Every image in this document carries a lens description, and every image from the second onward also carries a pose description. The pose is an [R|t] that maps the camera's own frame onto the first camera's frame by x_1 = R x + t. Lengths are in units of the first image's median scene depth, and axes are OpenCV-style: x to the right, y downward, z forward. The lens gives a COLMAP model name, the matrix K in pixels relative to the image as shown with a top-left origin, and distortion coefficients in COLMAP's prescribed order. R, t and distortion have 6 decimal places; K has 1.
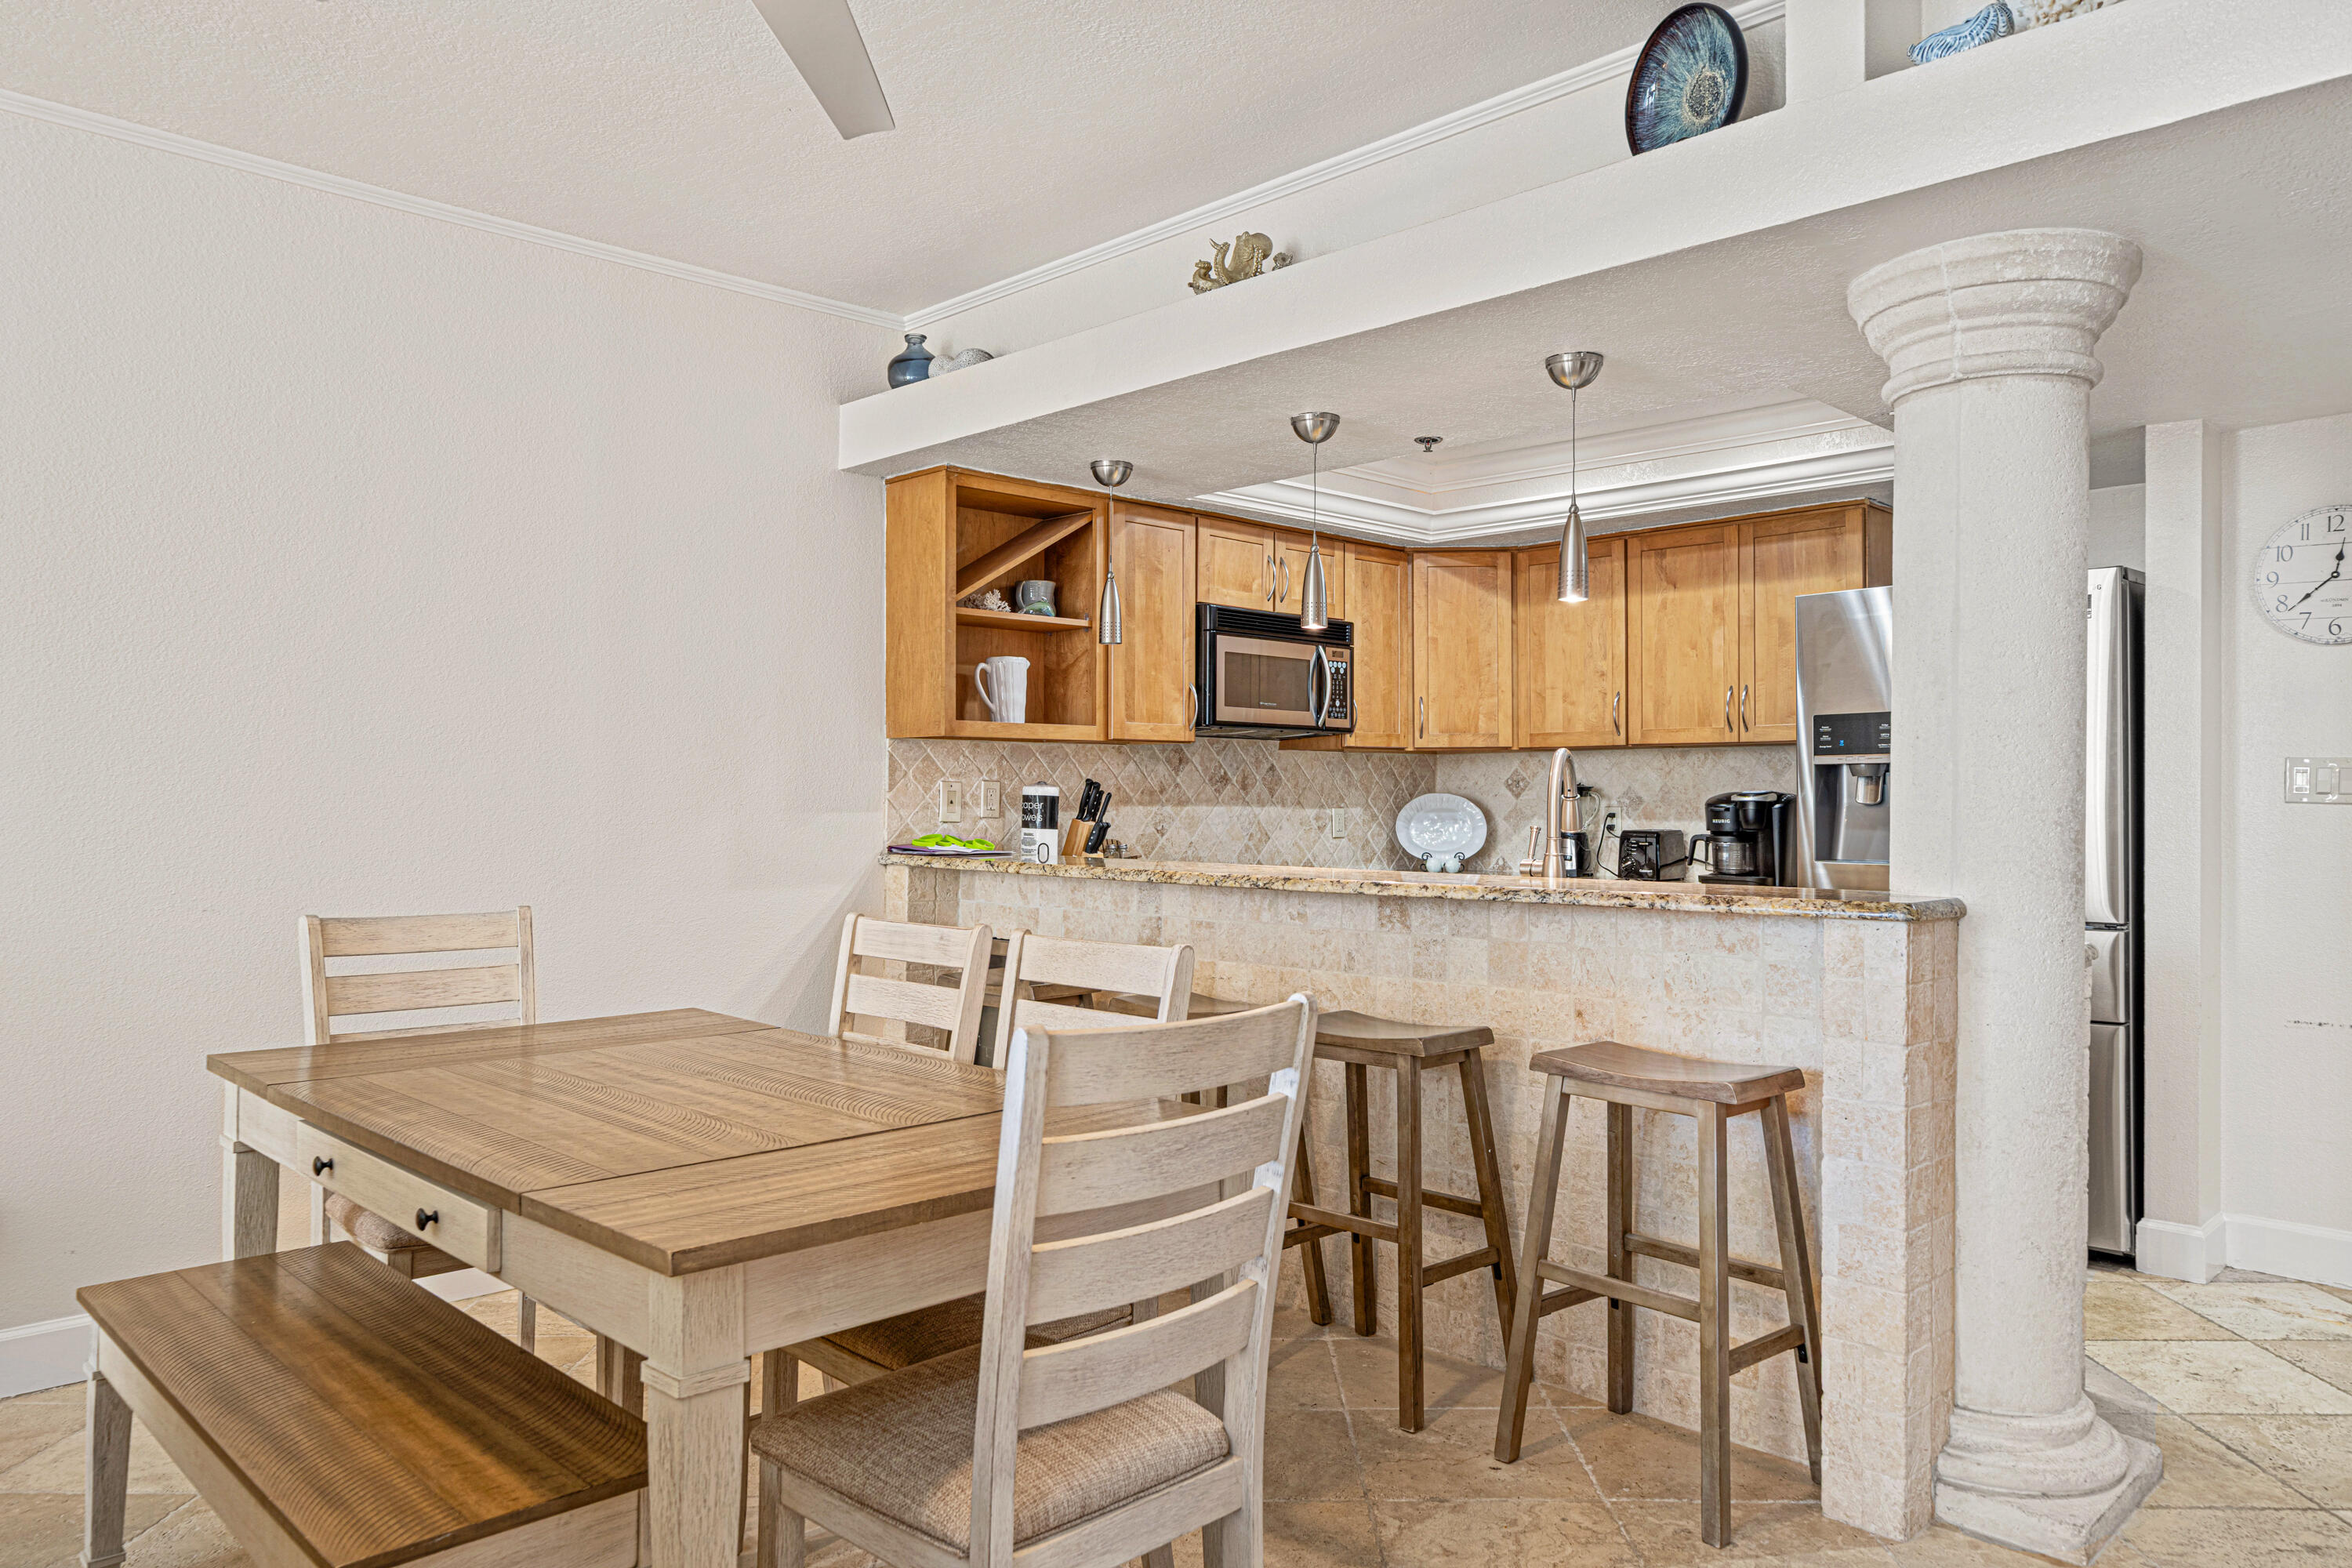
lens RADIAL K [[1587.9, 0, 1176.0], [0, 1587.9, 784.0], [0, 0, 1]] dist [0.004551, -0.004542]
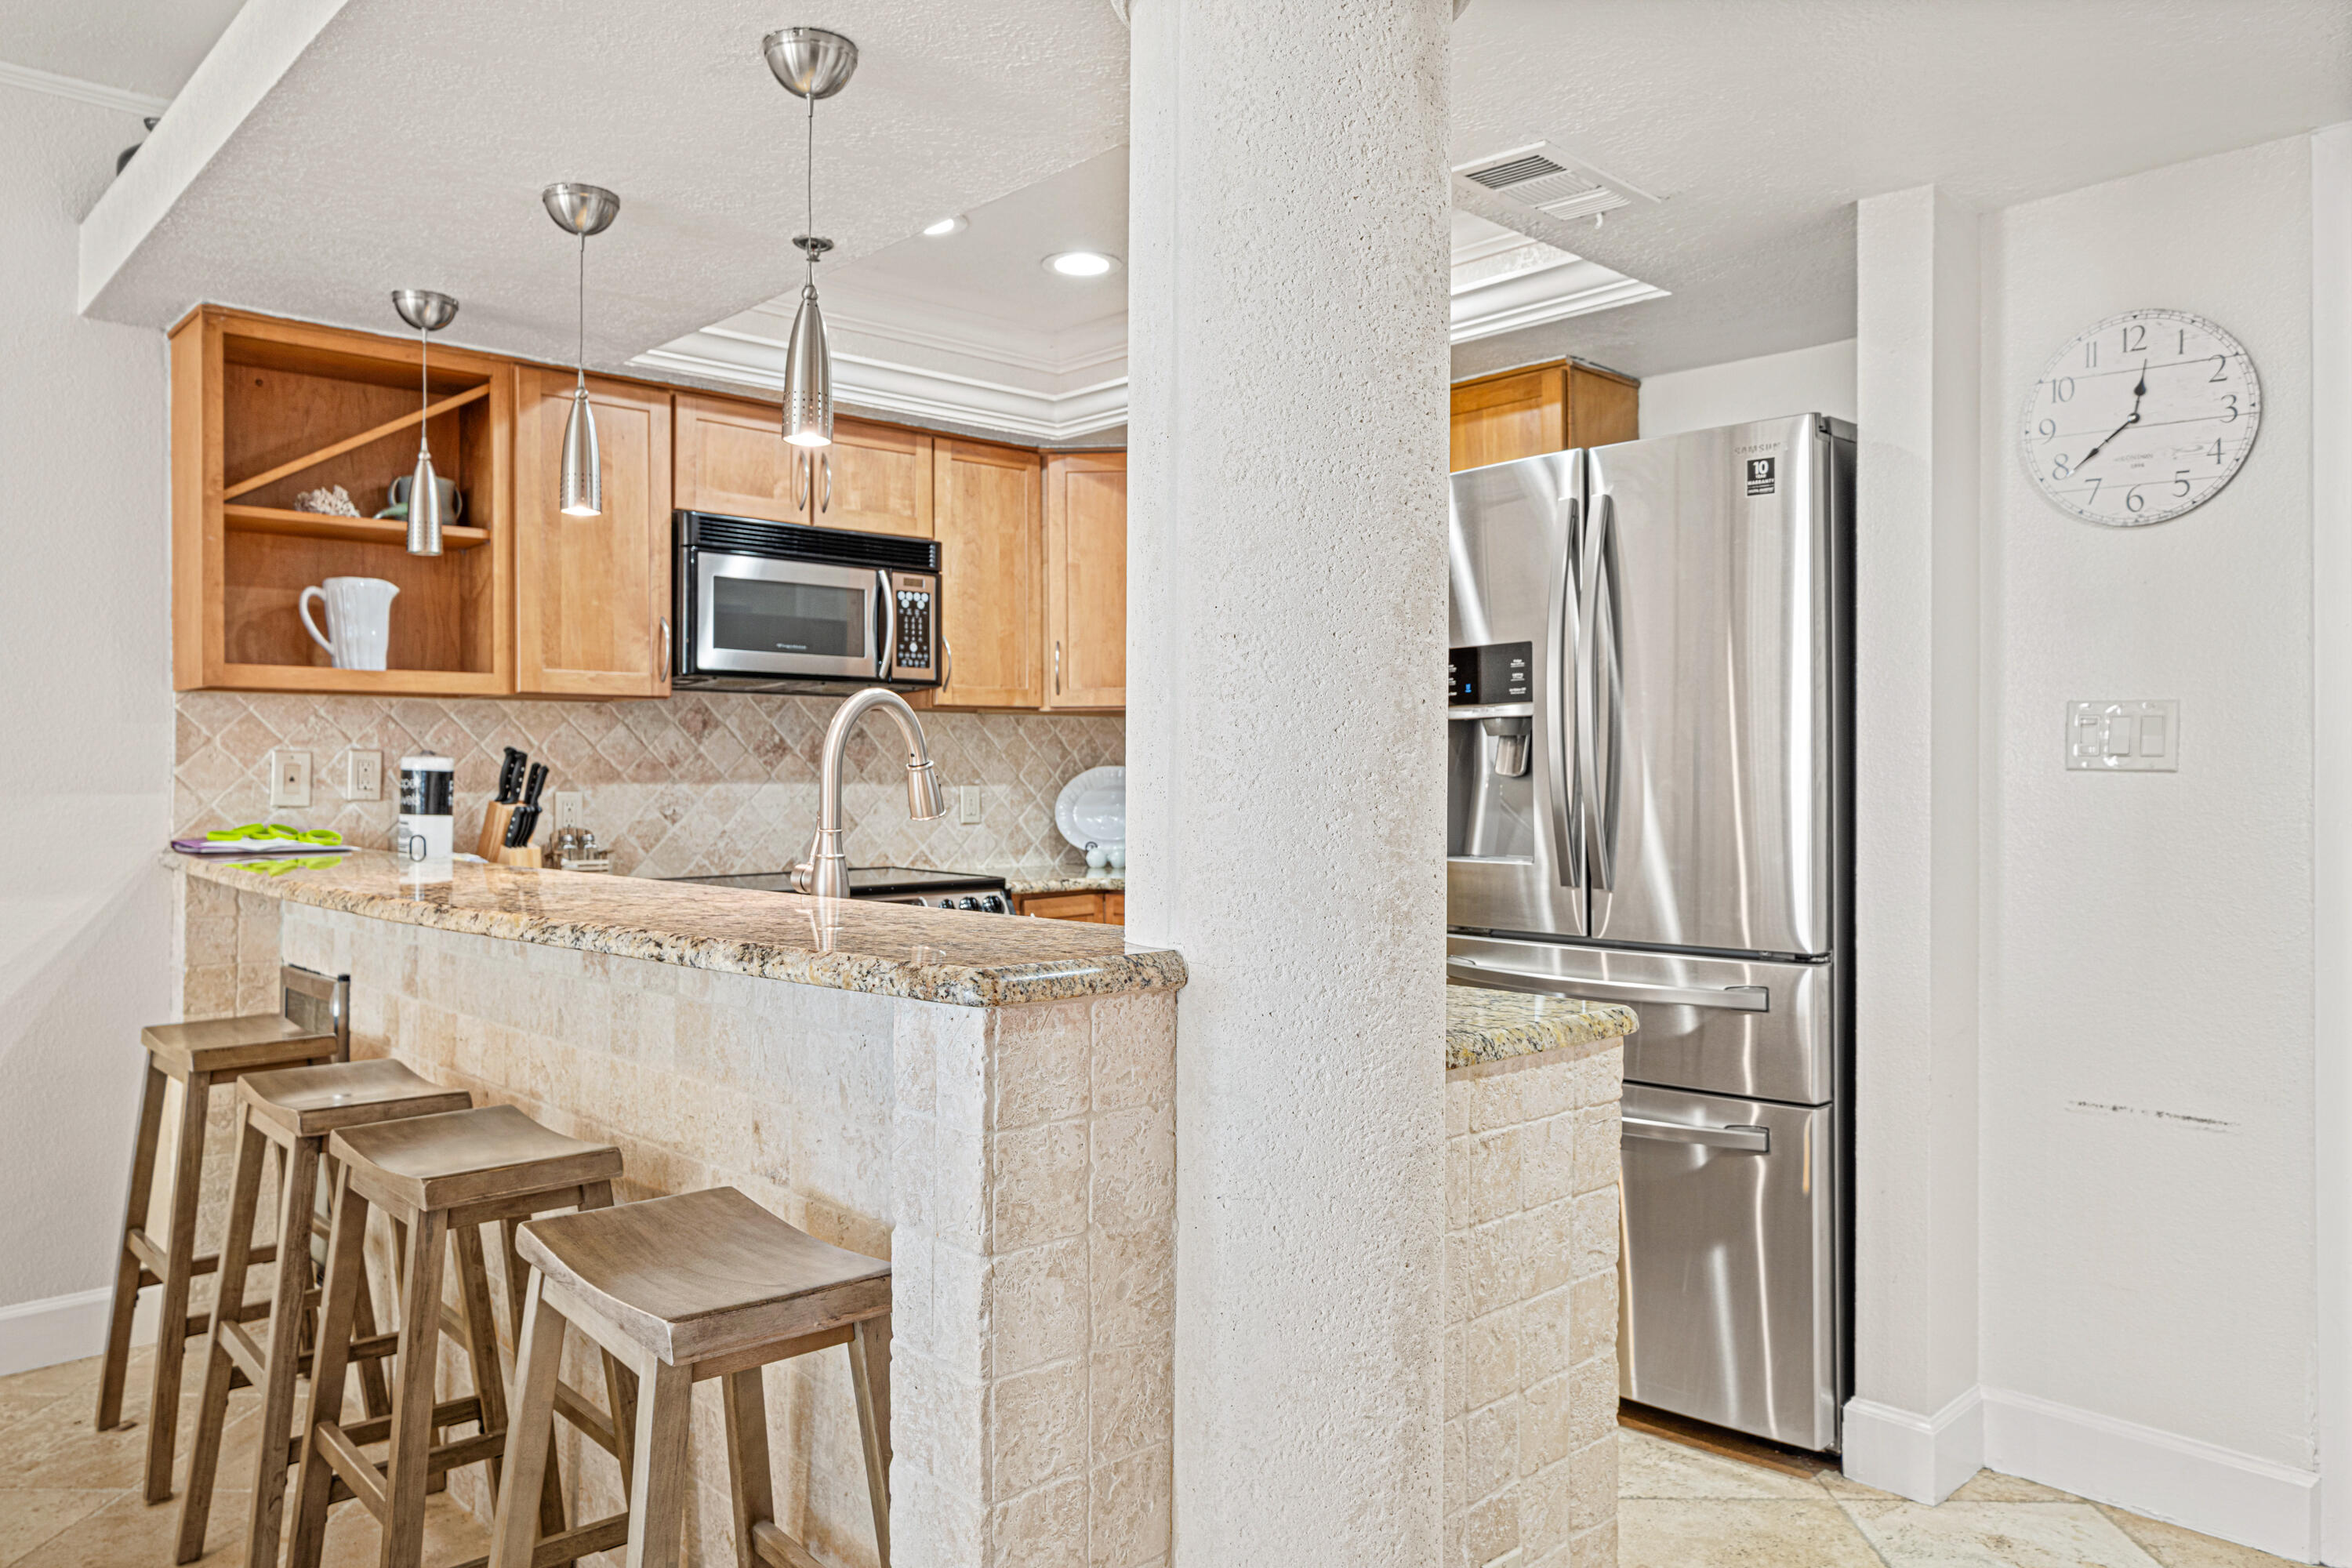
lens RADIAL K [[1608.4, 0, 1191.6], [0, 1608.4, 773.3], [0, 0, 1]] dist [-0.001016, 0.002503]
pose [[0.999783, -0.004720, -0.020313, 0.283823], [0.004845, 0.999970, 0.006097, 0.006019], [0.020284, -0.006194, 0.999775, 0.265649]]
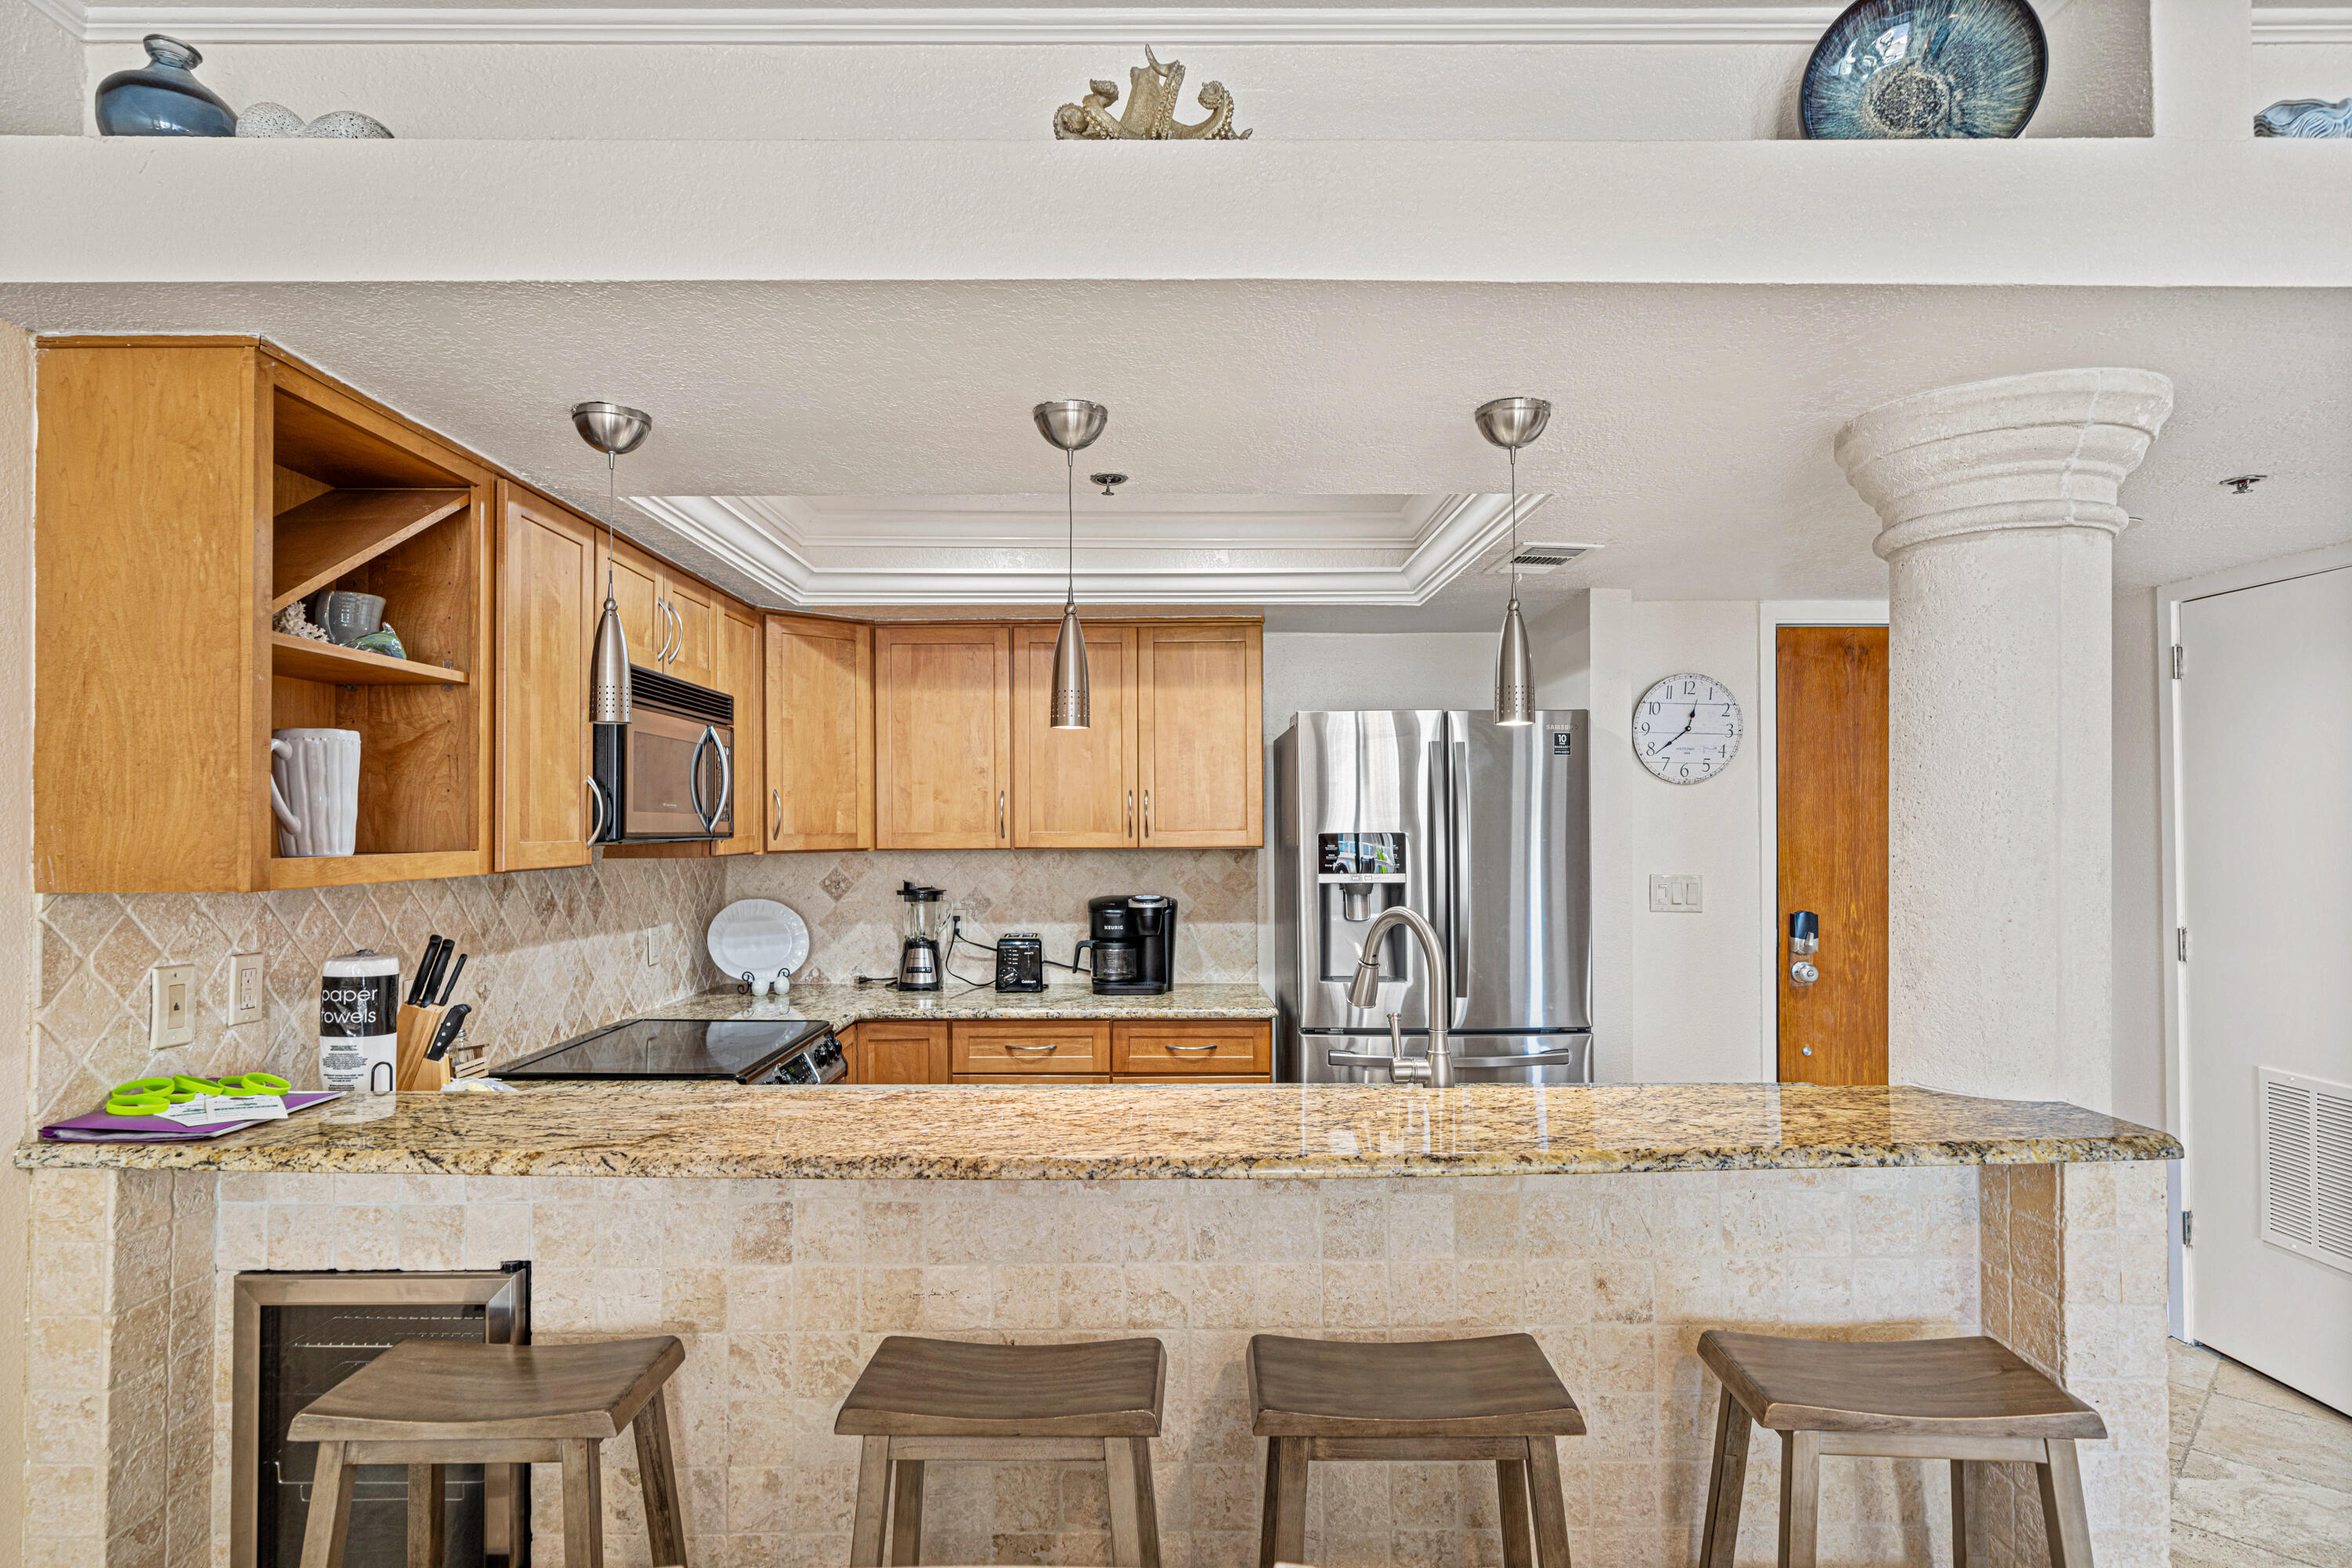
lens RADIAL K [[1247.7, 0, 1162.3], [0, 1247.7, 814.8], [0, 0, 1]] dist [0.002448, 0.000841]
pose [[0.697429, 0.002309, 0.716650, -0.205829], [-0.001313, 0.999997, -0.001944, -0.049237], [-0.716653, 0.000415, 0.697430, 0.487636]]
